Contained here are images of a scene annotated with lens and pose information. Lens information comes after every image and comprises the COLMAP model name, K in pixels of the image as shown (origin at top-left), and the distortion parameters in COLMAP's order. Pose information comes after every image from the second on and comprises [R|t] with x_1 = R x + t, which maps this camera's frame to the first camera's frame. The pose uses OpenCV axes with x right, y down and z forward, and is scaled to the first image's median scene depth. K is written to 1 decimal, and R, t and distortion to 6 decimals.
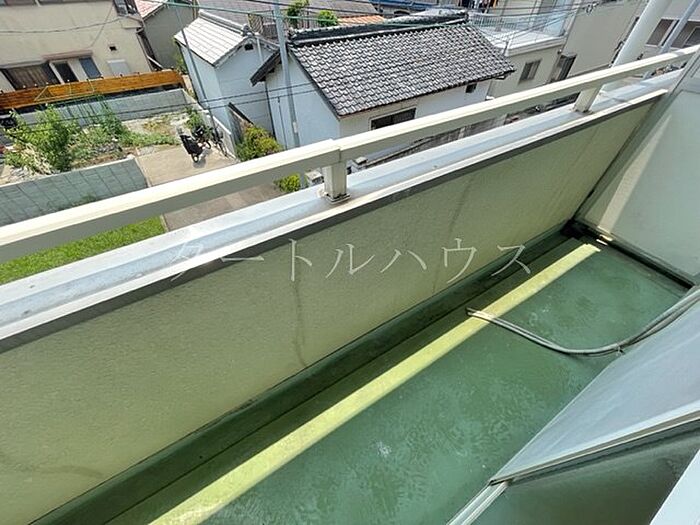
lens RADIAL K [[287.3, 0, 350.0], [0, 287.3, 262.5], [0, 0, 1]] dist [-0.001484, -0.000164]
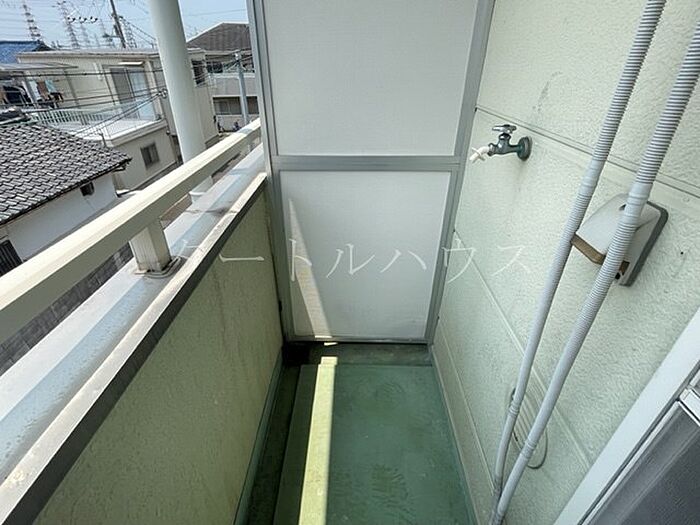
lens RADIAL K [[315.6, 0, 350.0], [0, 315.6, 262.5], [0, 0, 1]] dist [-0.000683, 0.000043]
pose [[0.528181, -0.450929, 0.719505, 0.095799], [0.610637, 0.790505, 0.047164, -0.058443], [-0.590040, 0.414445, 0.692884, 0.072337]]
